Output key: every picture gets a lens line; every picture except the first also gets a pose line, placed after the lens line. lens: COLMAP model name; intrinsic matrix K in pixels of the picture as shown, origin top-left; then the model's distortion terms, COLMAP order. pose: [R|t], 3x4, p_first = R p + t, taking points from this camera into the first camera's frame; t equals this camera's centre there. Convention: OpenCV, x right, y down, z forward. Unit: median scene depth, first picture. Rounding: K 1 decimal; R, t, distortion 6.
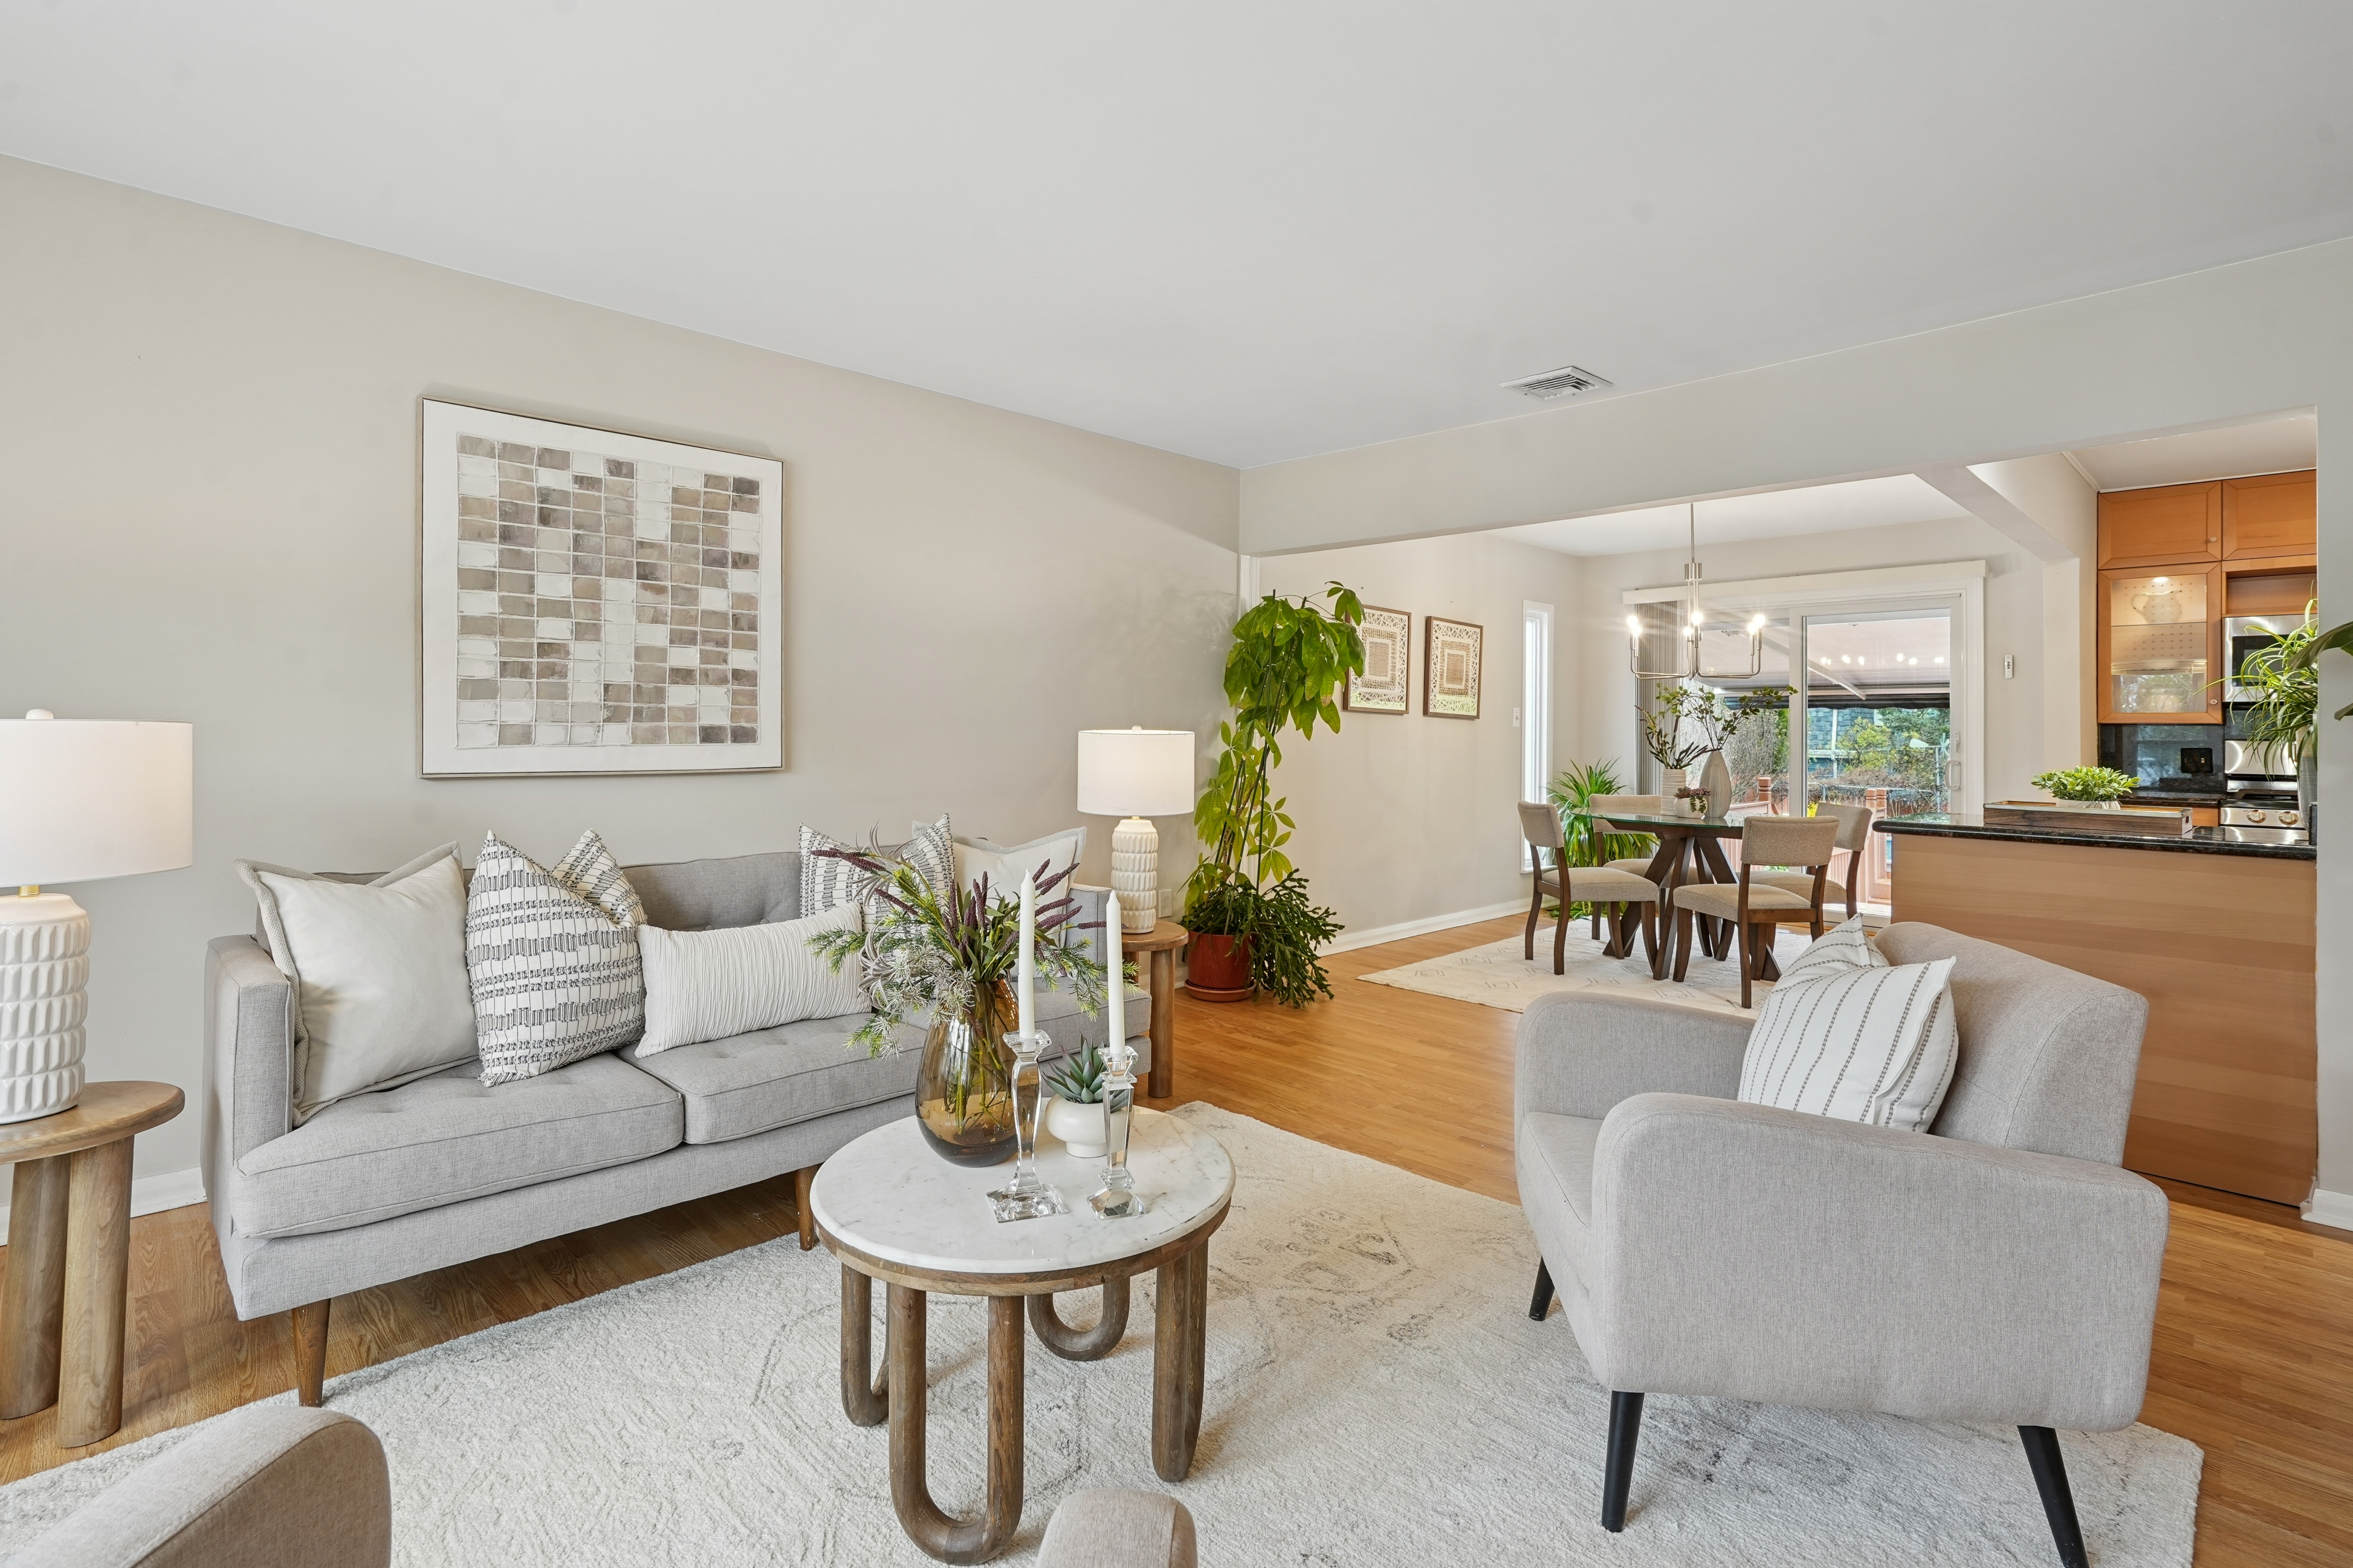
lens RADIAL K [[1119.6, 0, 1158.6], [0, 1119.6, 715.9], [0, 0, 1]] dist [0.000361, 0.000393]
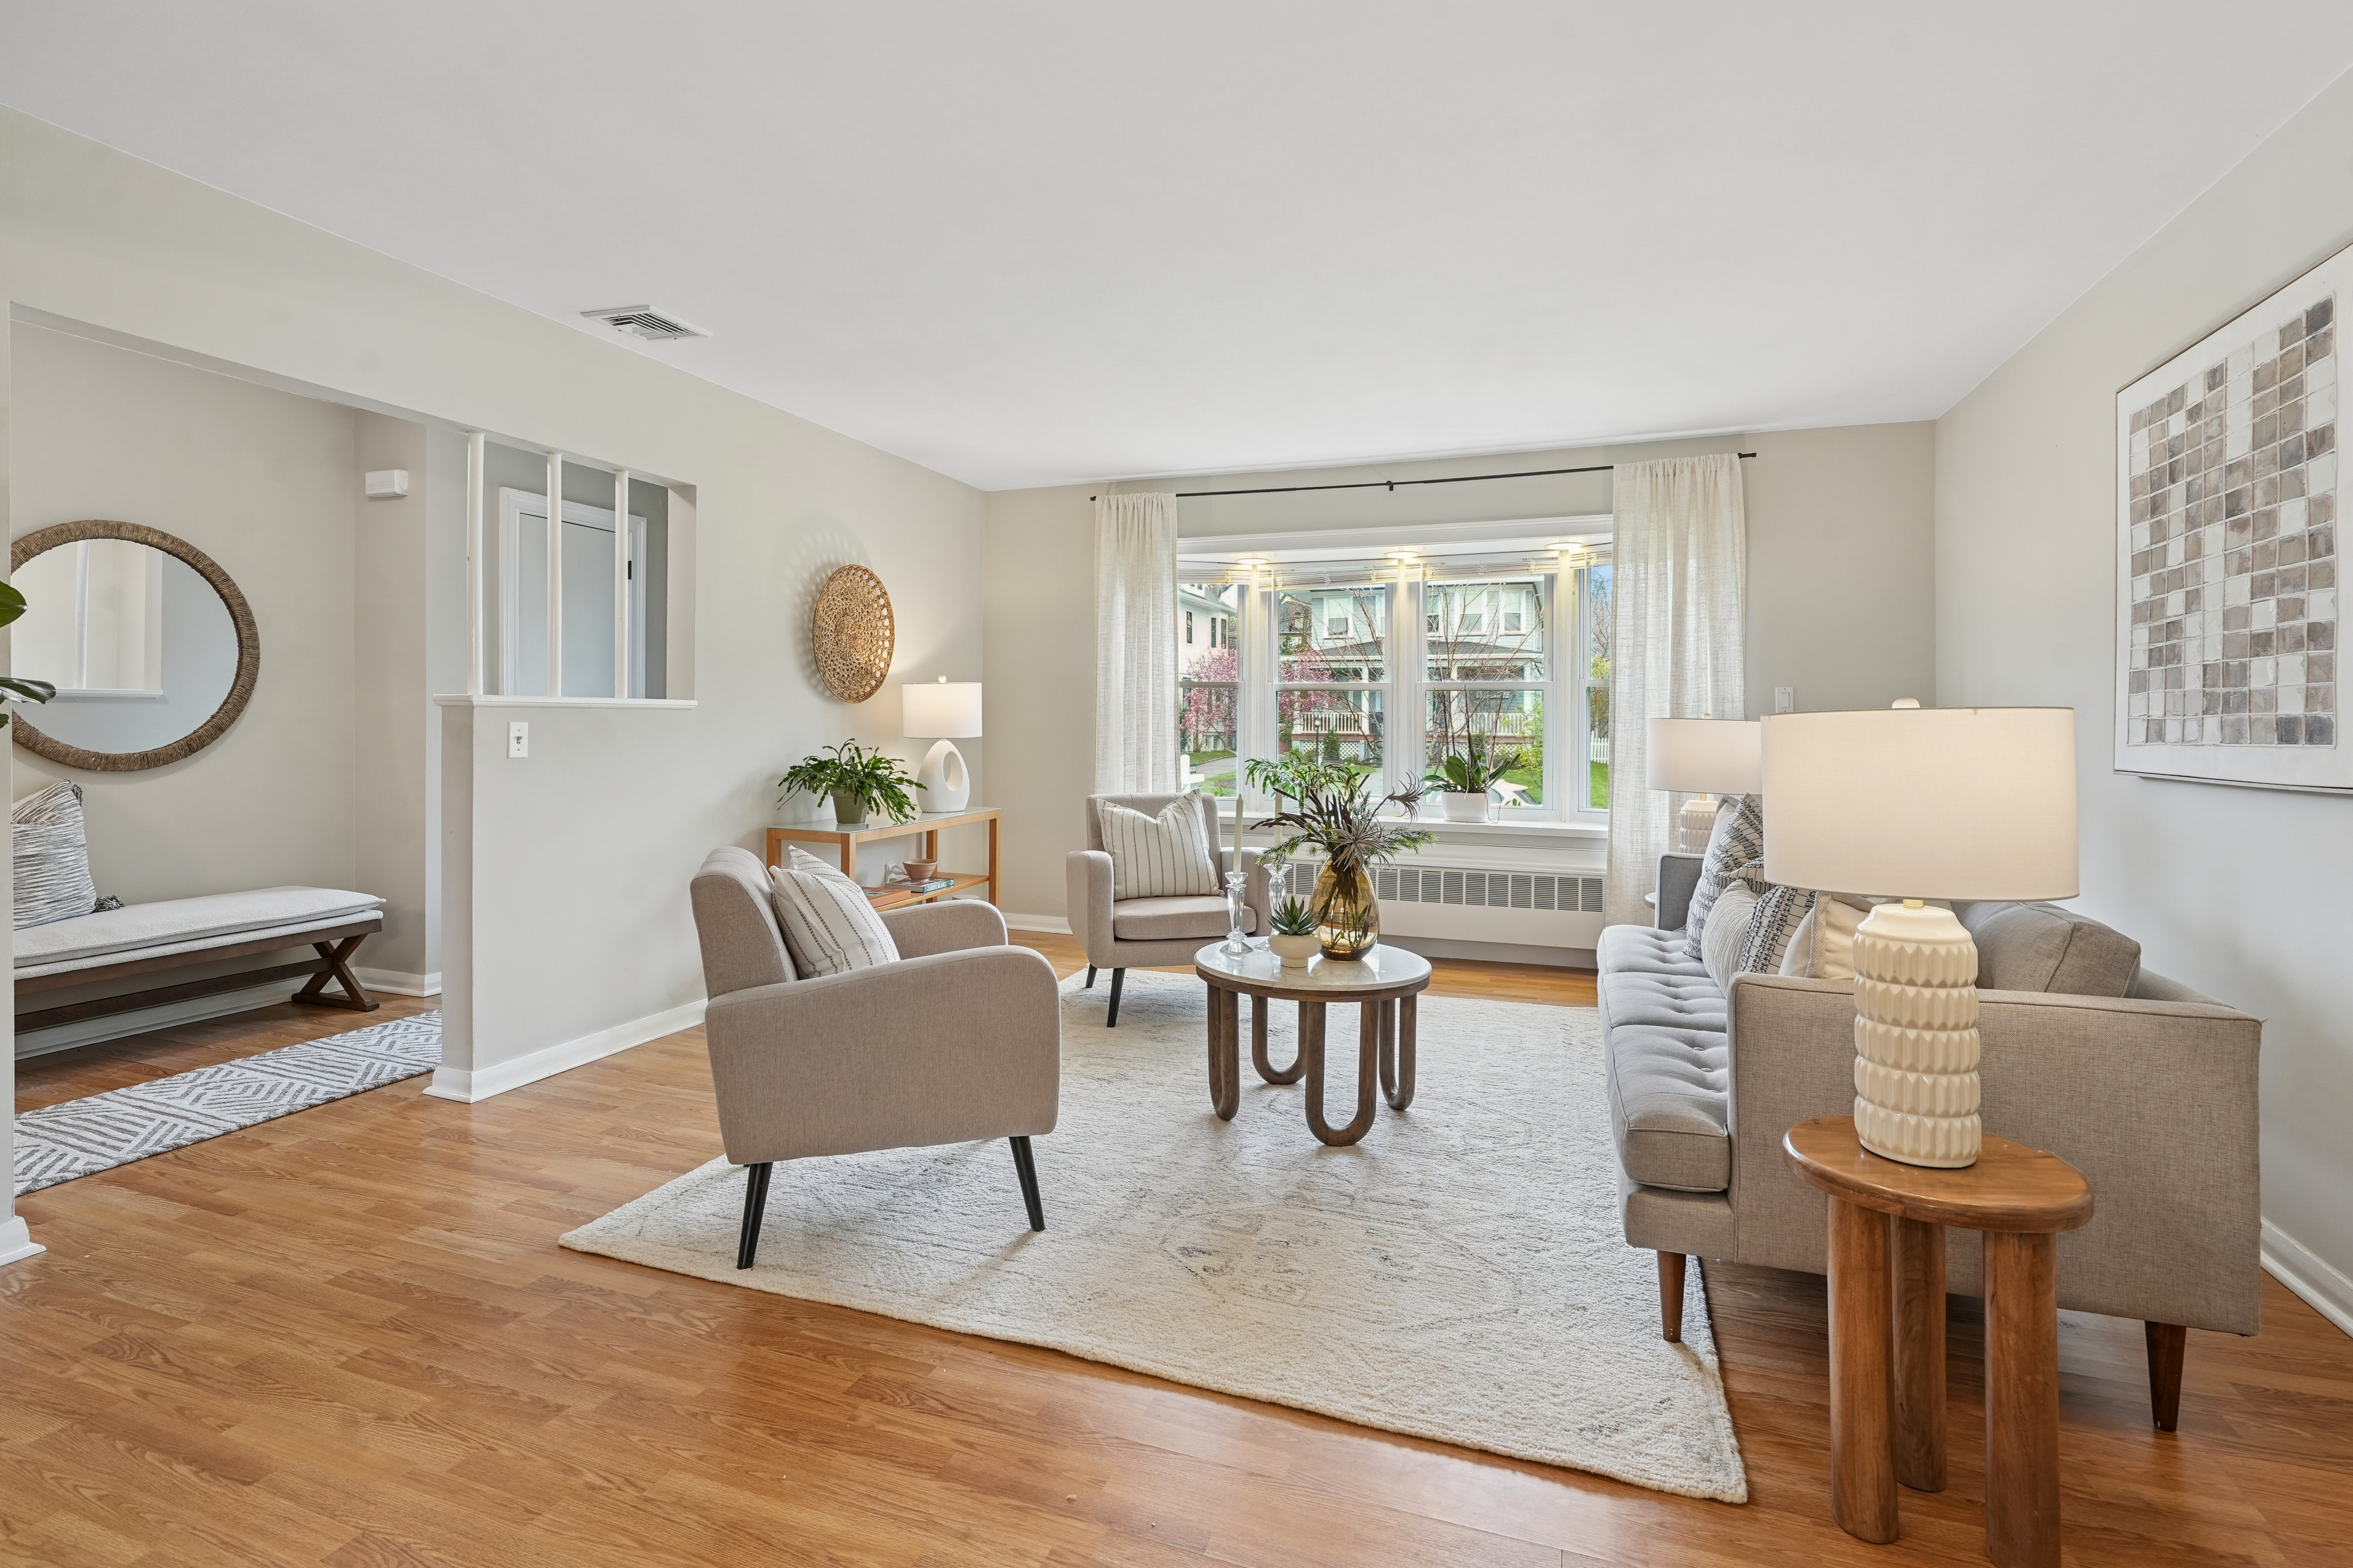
lens RADIAL K [[1133.8, 0, 1176.8], [0, 1133.8, 725.6], [0, 0, 1]] dist [-0.000583, -0.000705]
pose [[-0.894999, -0.019804, -0.445629, 0.488367], [-0.014789, 0.999782, -0.014728, 0.035349], [0.445823, -0.006591, -0.895097, 1.392915]]
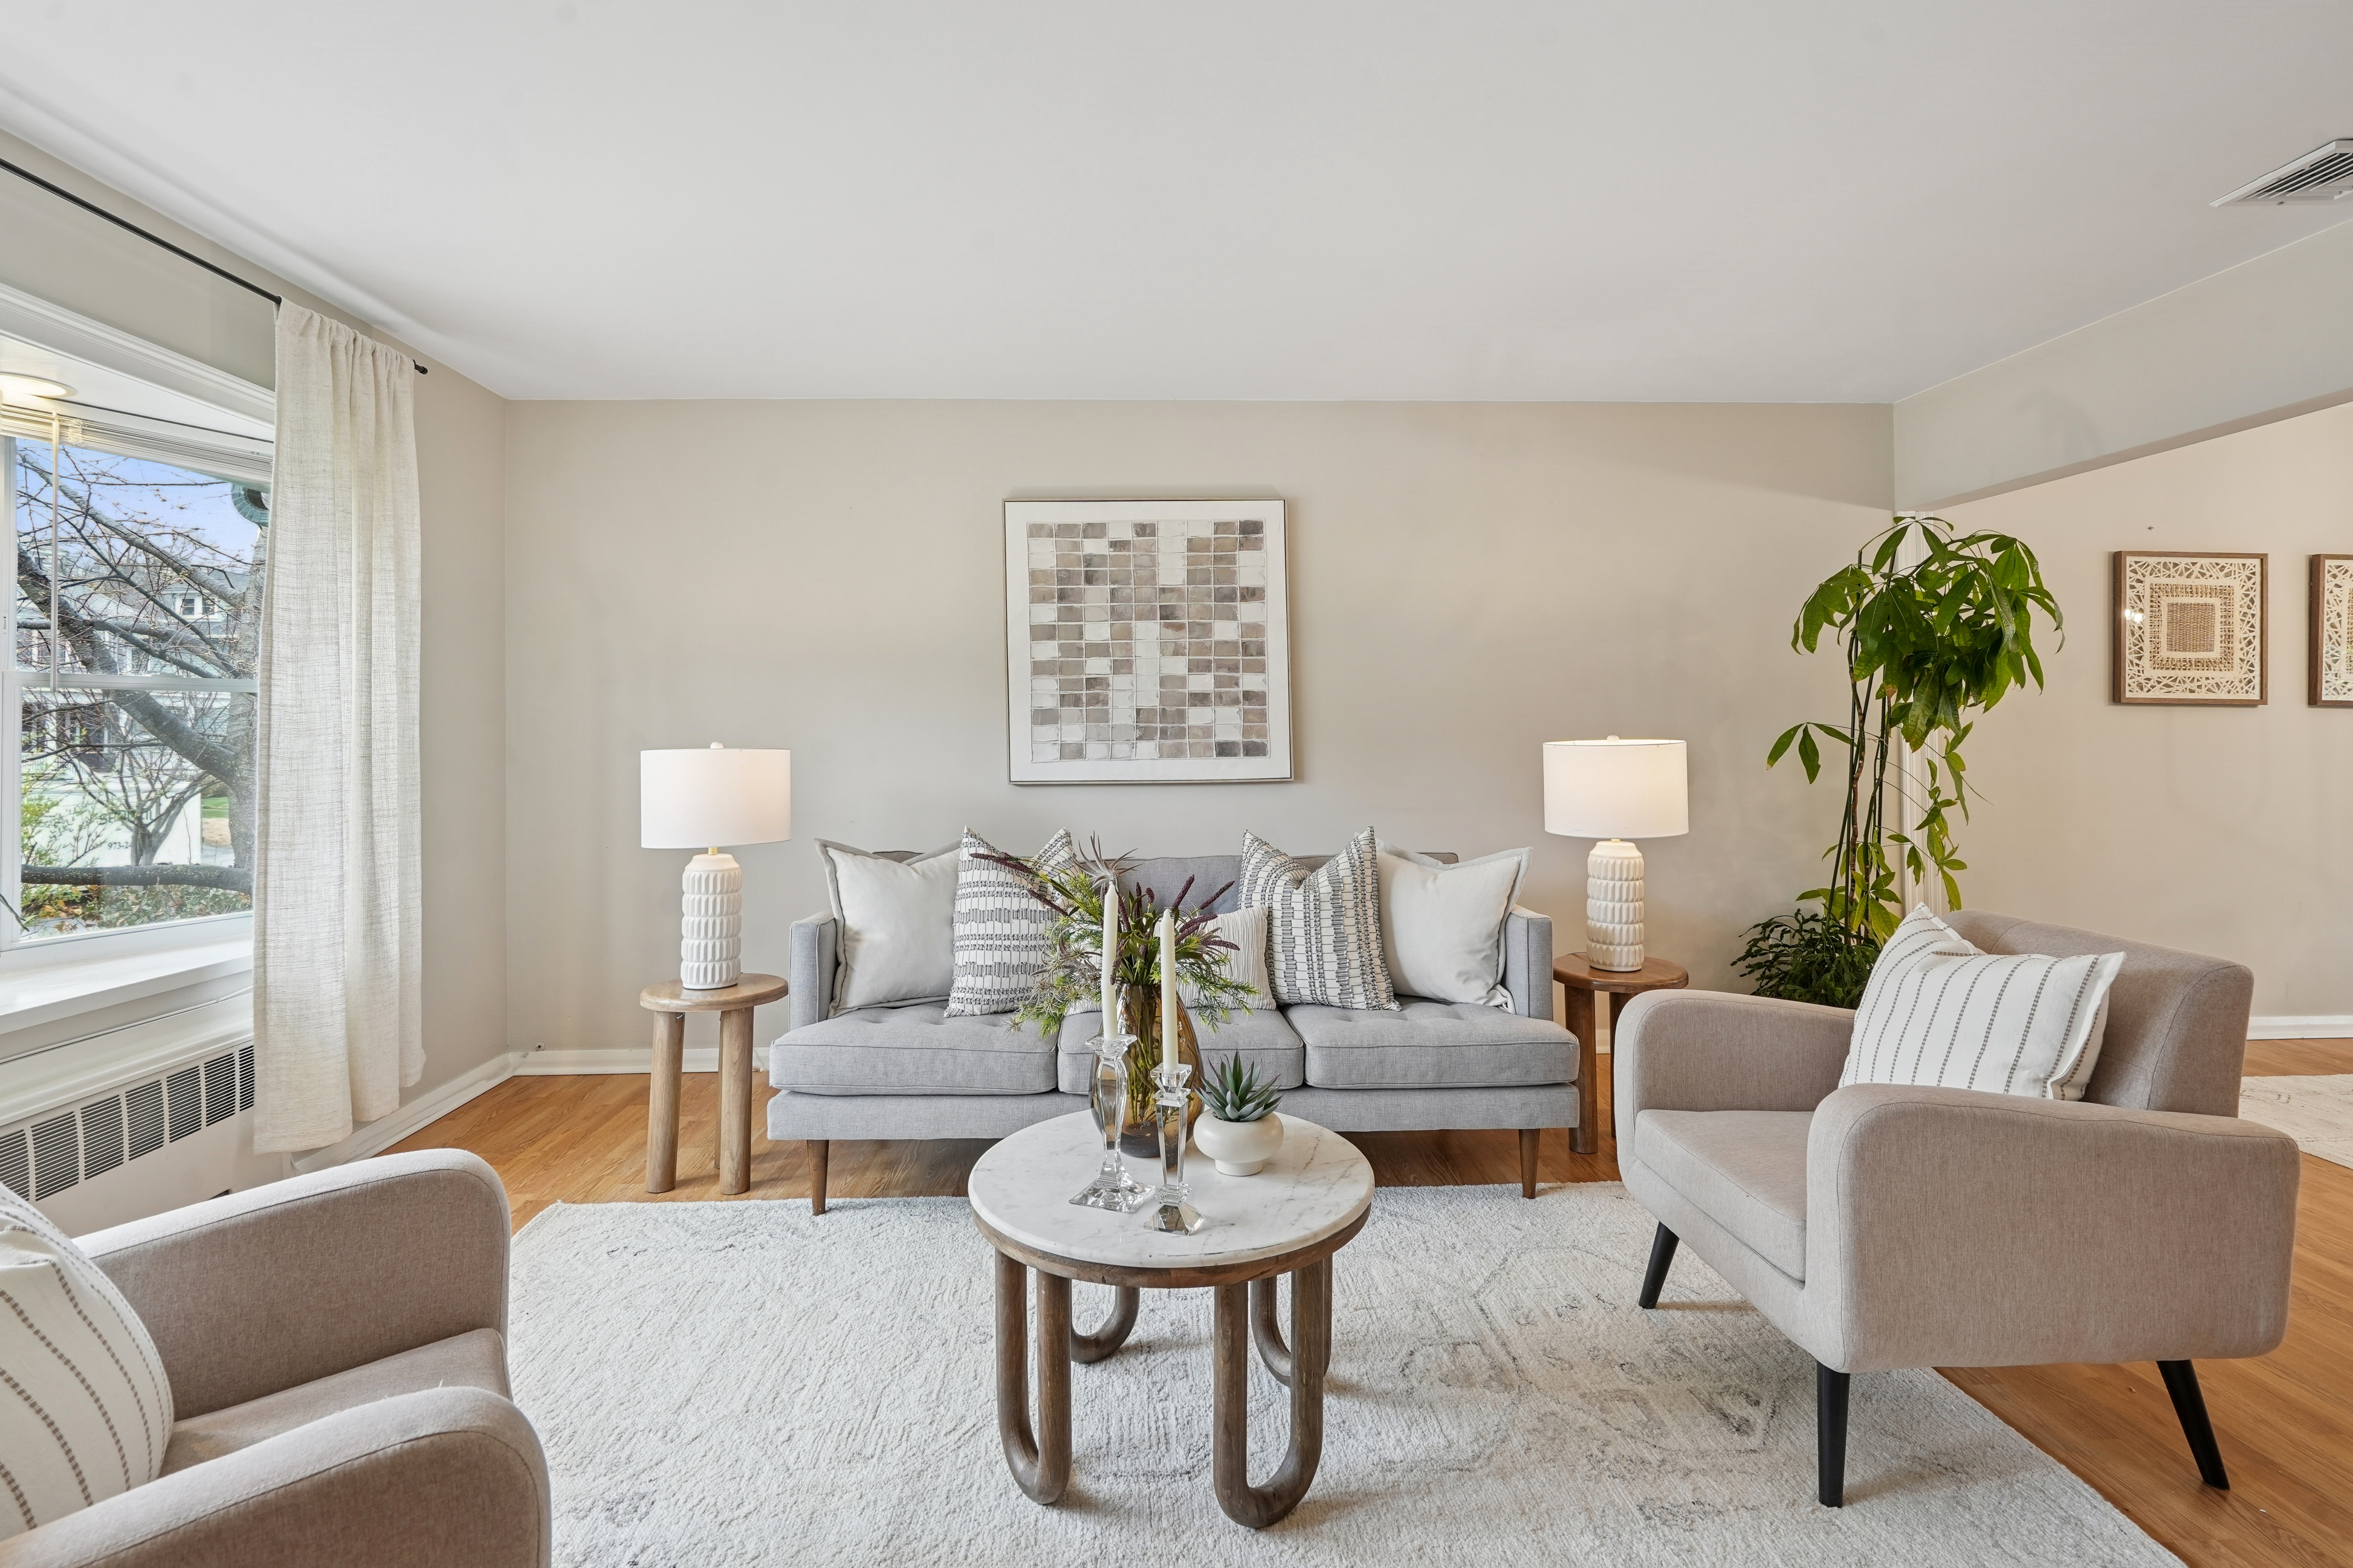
lens RADIAL K [[1105.2, 0, 1176.1], [0, 1105.2, 719.8], [0, 0, 1]] dist [0.000986, 0.000554]
pose [[0.744360, -0.025033, -0.667310, 0.339493], [0.024436, 0.999649, -0.010243, -0.003133], [0.667332, -0.008682, 0.744710, 0.136456]]
